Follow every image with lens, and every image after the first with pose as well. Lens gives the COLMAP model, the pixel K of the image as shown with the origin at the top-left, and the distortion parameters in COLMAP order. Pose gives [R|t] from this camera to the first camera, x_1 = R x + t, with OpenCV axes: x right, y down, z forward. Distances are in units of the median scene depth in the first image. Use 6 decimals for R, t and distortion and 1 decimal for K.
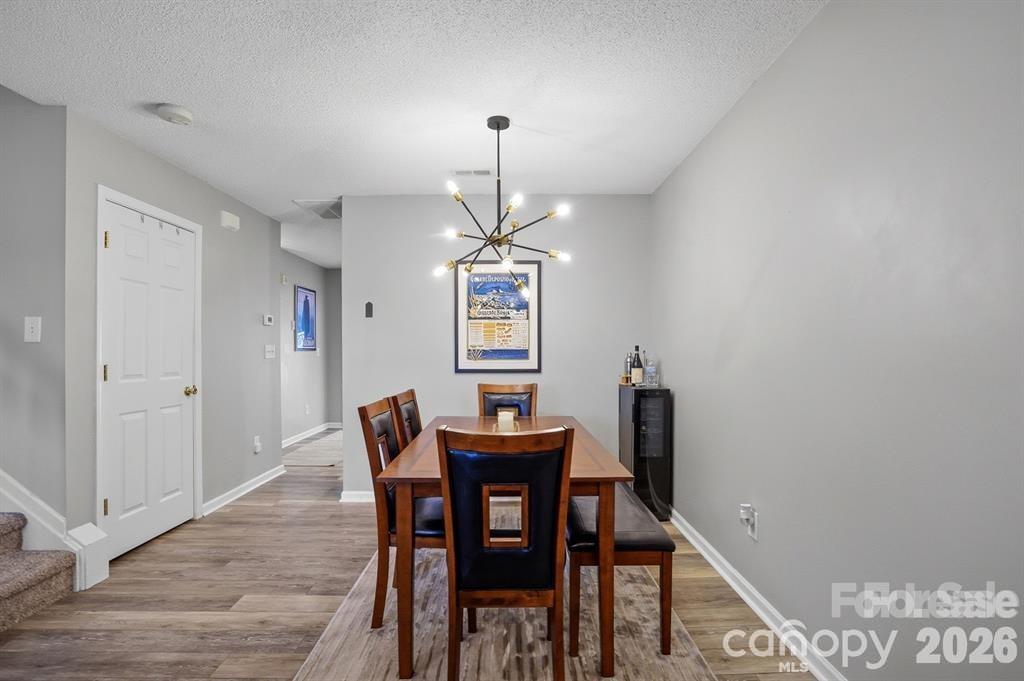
lens RADIAL K [[477.0, 0, 511.3], [0, 477.0, 348.9], [0, 0, 1]] dist [-0.073841, 0.032851]
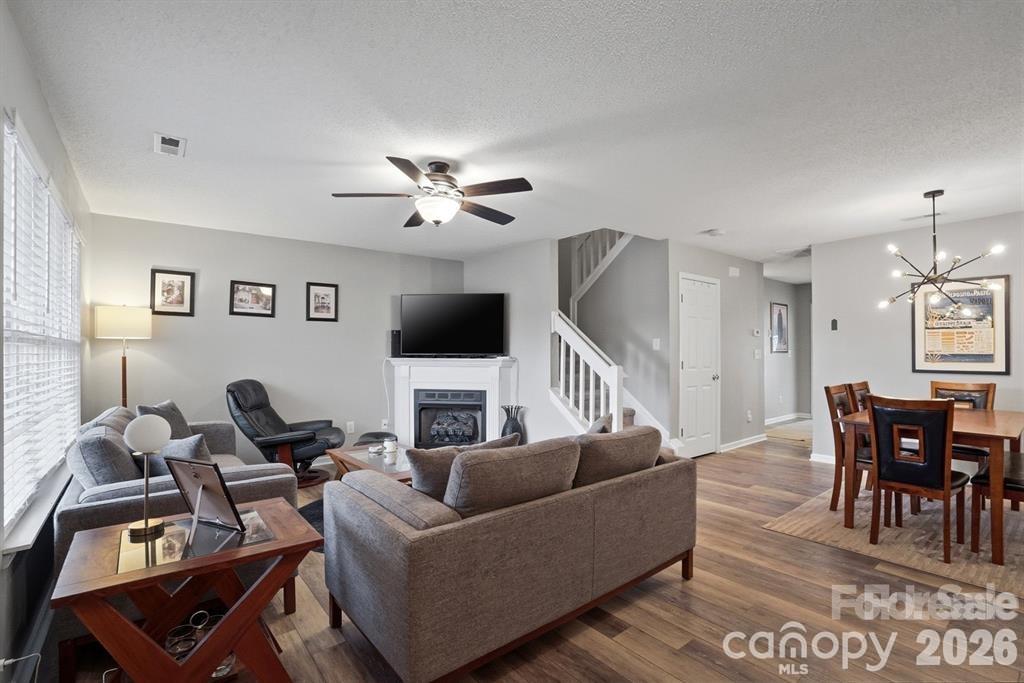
lens RADIAL K [[477.0, 0, 511.3], [0, 477.0, 349.9], [0, 0, 1]] dist [-0.073841, 0.032851]
pose [[0.612458, -0.000802, -0.790503, 0.218580], [0.002965, 0.999995, 0.001283, -0.015820], [0.790498, -0.003130, 0.612457, -0.652674]]
